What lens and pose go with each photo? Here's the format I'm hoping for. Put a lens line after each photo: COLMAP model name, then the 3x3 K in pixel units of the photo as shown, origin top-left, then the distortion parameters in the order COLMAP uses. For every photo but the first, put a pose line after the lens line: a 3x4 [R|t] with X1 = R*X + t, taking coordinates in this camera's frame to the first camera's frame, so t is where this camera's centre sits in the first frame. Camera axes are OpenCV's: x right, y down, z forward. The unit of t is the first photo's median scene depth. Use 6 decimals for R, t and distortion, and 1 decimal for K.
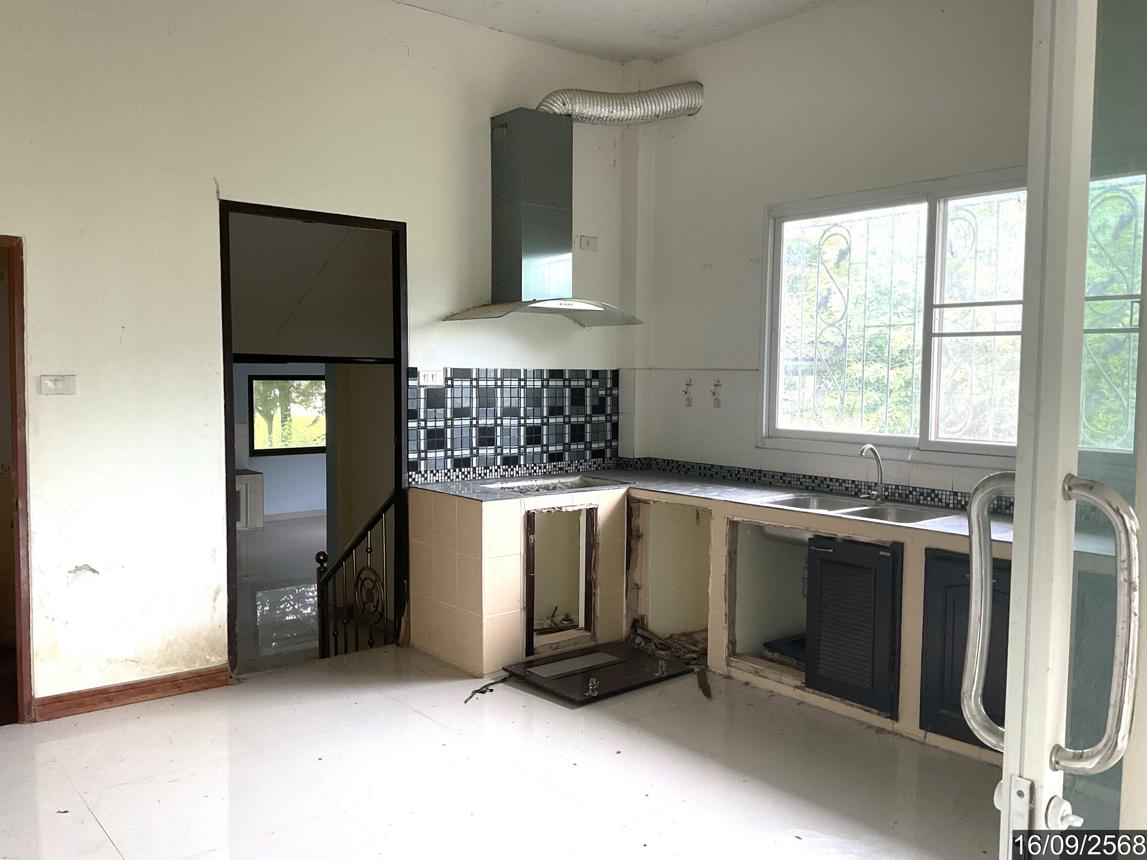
lens RADIAL K [[955.8, 0, 571.3], [0, 955.8, 435.3], [0, 0, 1]] dist [0.010844, 0.007052]
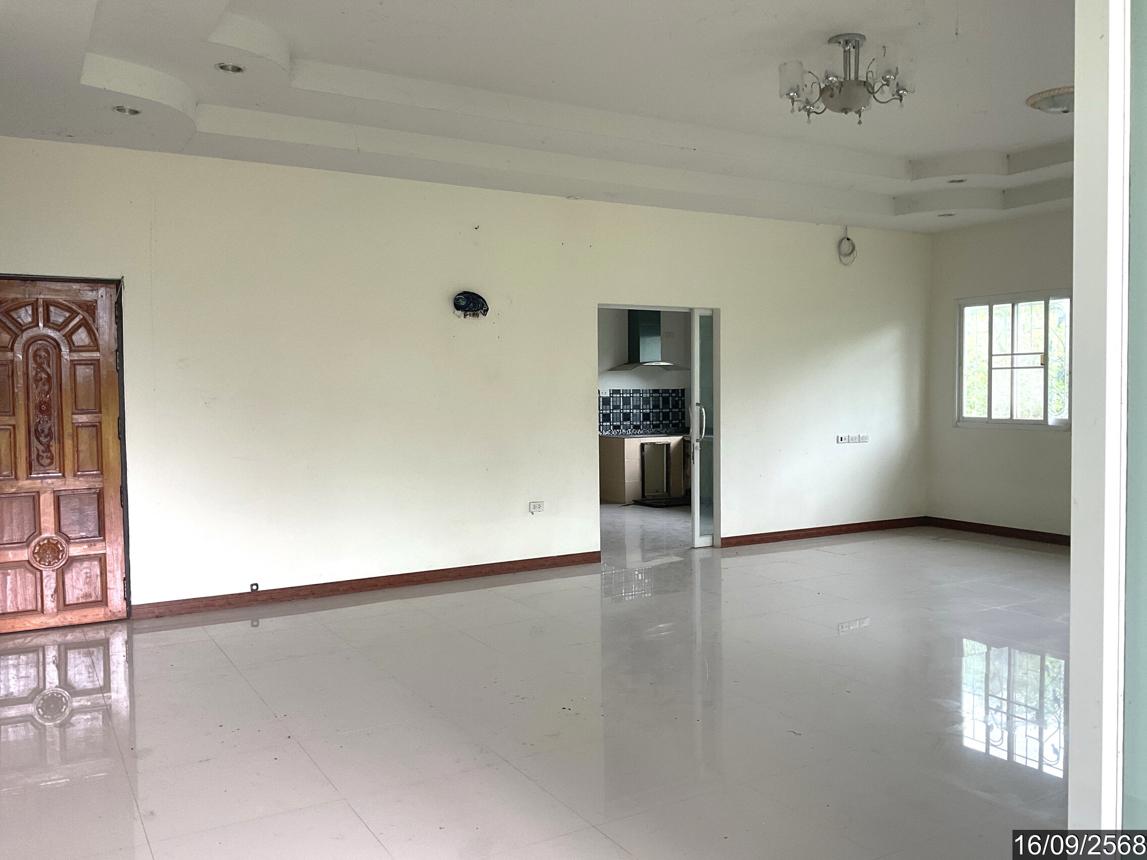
lens RADIAL K [[955.8, 0, 570.6], [0, 955.8, 427.7], [0, 0, 1]] dist [0.010844, 0.007052]
pose [[0.987419, -0.011230, -0.157726, 0.154874], [0.006275, 0.999472, -0.031877, 0.105512], [0.158000, 0.030486, 0.986968, -1.433296]]
